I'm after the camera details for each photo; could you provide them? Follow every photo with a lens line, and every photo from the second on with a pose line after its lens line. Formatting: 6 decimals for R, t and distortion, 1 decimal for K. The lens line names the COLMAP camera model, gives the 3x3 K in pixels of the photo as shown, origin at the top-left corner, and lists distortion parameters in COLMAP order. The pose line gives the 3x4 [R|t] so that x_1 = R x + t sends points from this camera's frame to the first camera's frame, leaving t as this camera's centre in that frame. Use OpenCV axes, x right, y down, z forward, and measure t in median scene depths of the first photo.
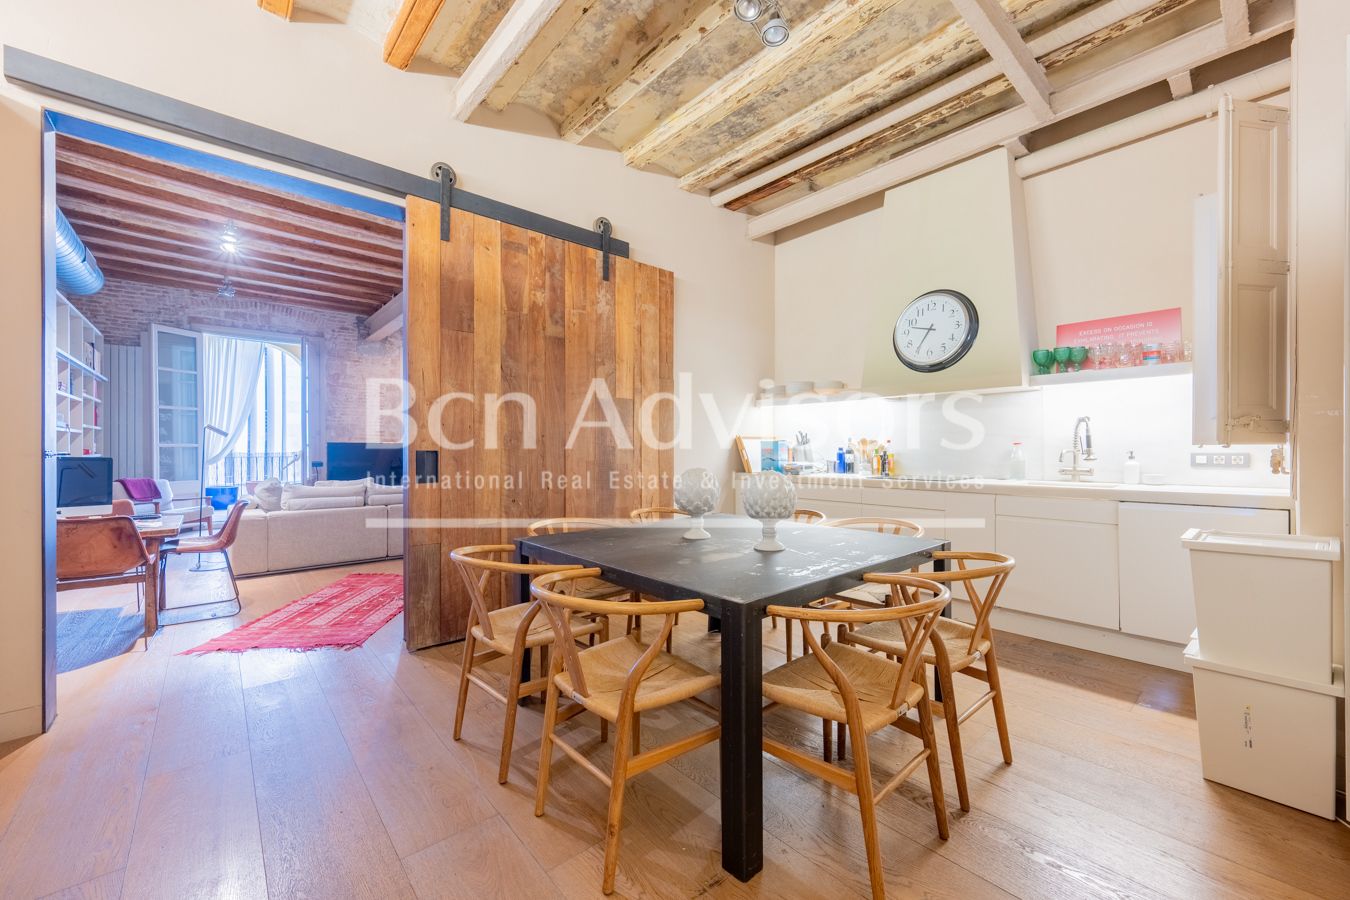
lens RADIAL K [[534.1, 0, 670.9], [0, 534.1, 450.5], [0, 0, 1]] dist [0.000520, -0.000161]
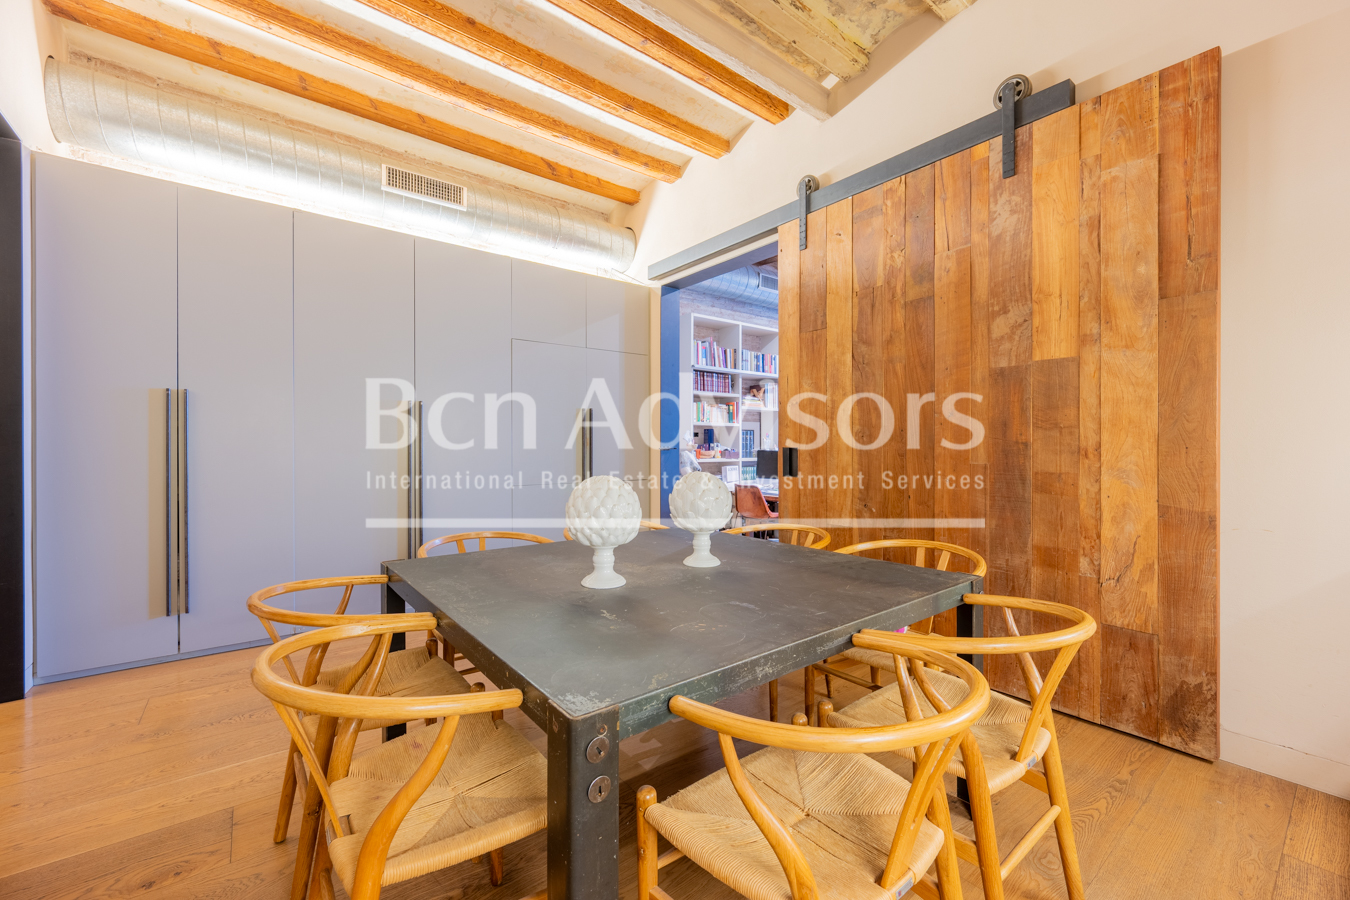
lens RADIAL K [[534.1, 0, 670.9], [0, 534.1, 450.5], [0, 0, 1]] dist [0.000520, -0.000161]
pose [[-0.049900, 0.007243, -0.998728, 0.527868], [-0.006605, 0.999949, 0.007581, -0.000478], [0.998732, 0.006975, -0.049850, 0.642804]]
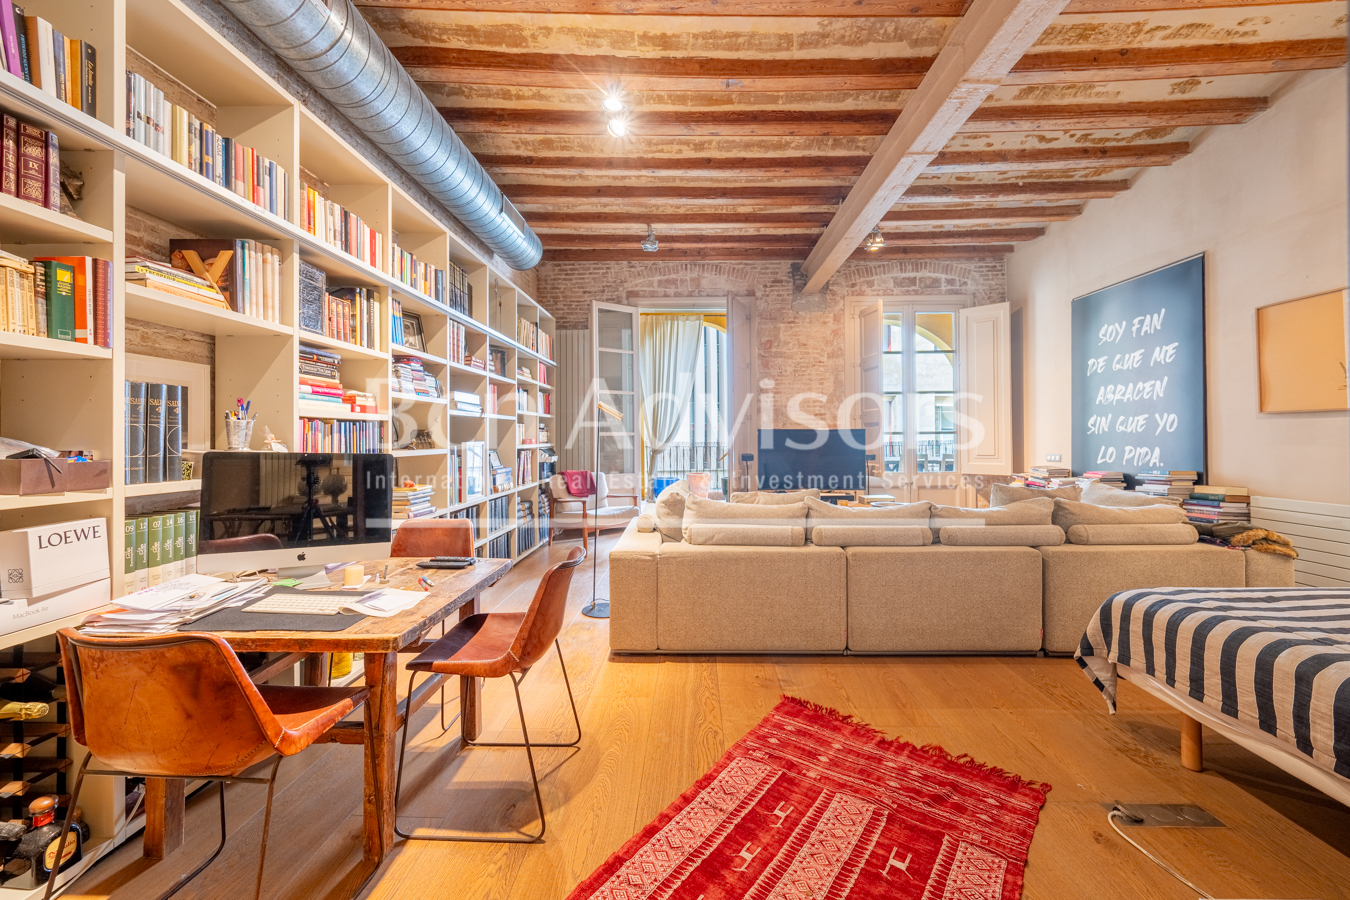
lens RADIAL K [[554.1, 0, 674.0], [0, 554.1, 428.6], [0, 0, 1]] dist [-0.000278, -0.000014]
pose [[0.736694, -0.014856, -0.676063, -0.435435], [0.002161, 0.999805, -0.019615, -0.001242], [0.676223, 0.012989, 0.736583, 0.741858]]
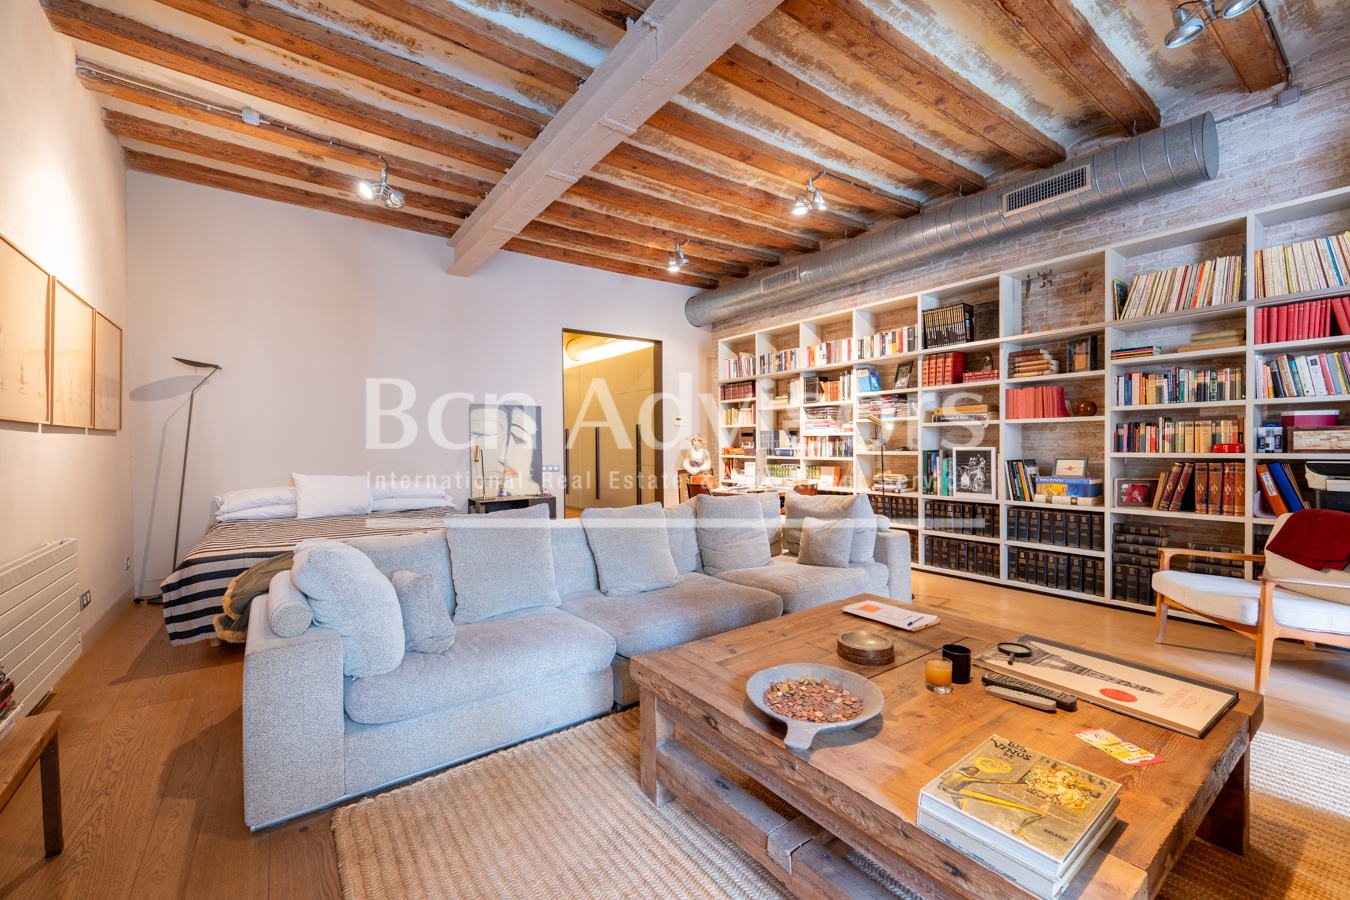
lens RADIAL K [[520.0, 0, 676.5], [0, 520.0, 453.0], [0, 0, 1]] dist [0.000641, 0.000043]
pose [[-0.998412, 0.002505, 0.056284, -0.853905], [0.003928, 0.999675, 0.025183, -0.013010], [-0.056203, 0.025364, -0.998097, 2.504260]]
